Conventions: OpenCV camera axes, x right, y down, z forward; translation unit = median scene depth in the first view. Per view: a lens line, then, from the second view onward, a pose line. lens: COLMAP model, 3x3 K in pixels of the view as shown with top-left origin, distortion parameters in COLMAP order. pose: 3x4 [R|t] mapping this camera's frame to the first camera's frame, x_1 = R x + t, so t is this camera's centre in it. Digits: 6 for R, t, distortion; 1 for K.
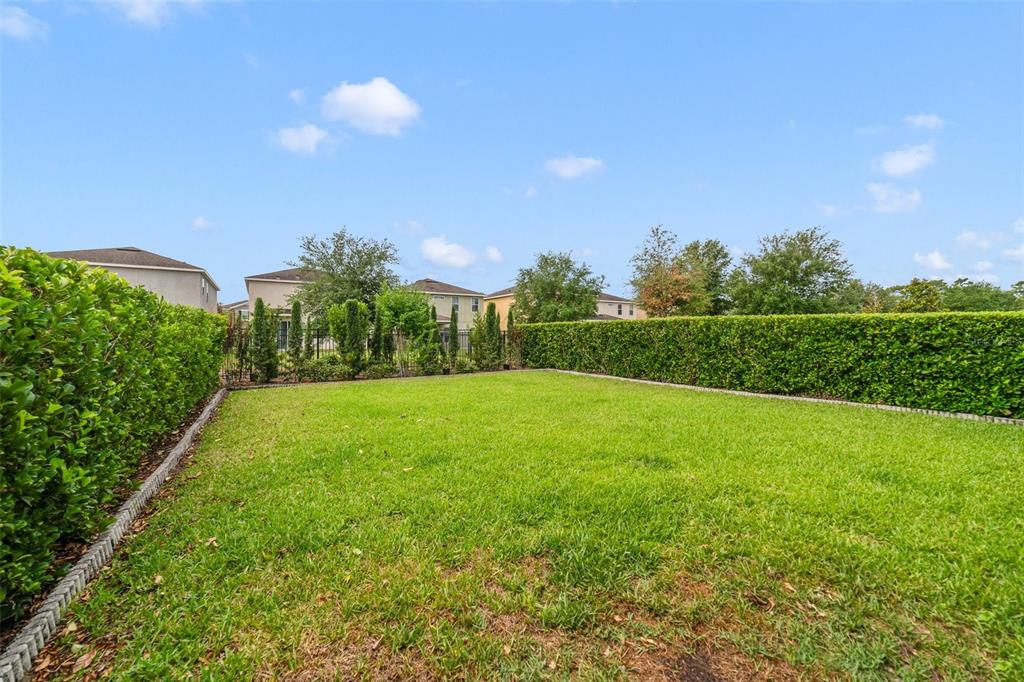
lens RADIAL K [[398.6, 0, 504.2], [0, 398.6, 340.4], [0, 0, 1]] dist [-0.024016, 0.008025]
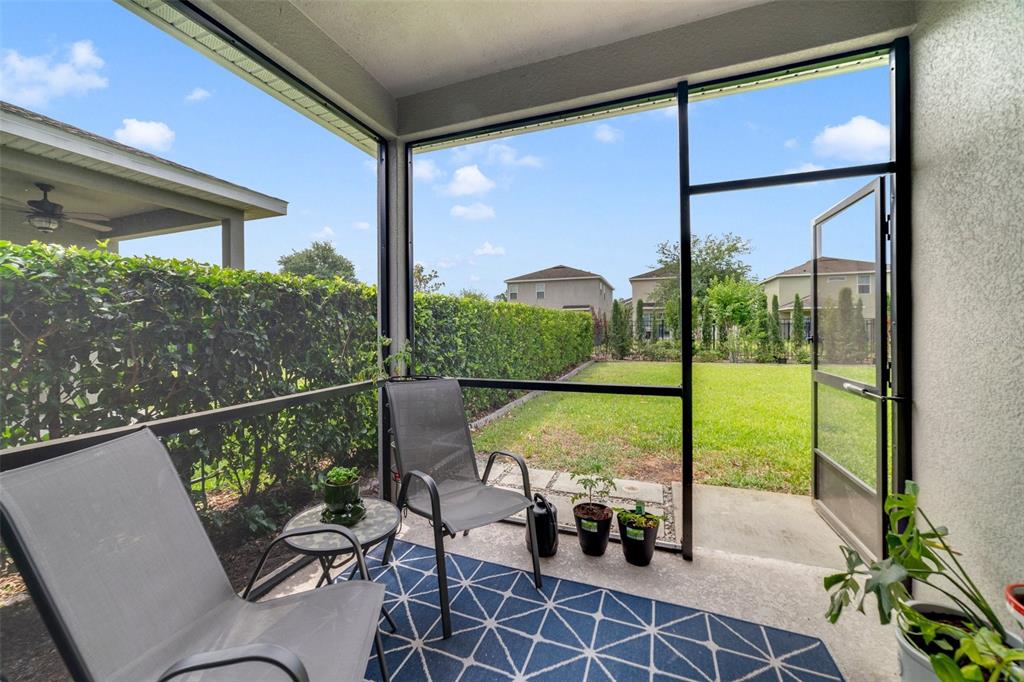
lens RADIAL K [[398.6, 0, 504.2], [0, 398.6, 340.4], [0, 0, 1]] dist [-0.024016, 0.008025]
pose [[0.611947, 0.021497, -0.790607, 0.228718], [-0.002375, 0.999676, 0.025343, 0.004057], [0.790895, -0.013631, 0.611800, -0.163386]]
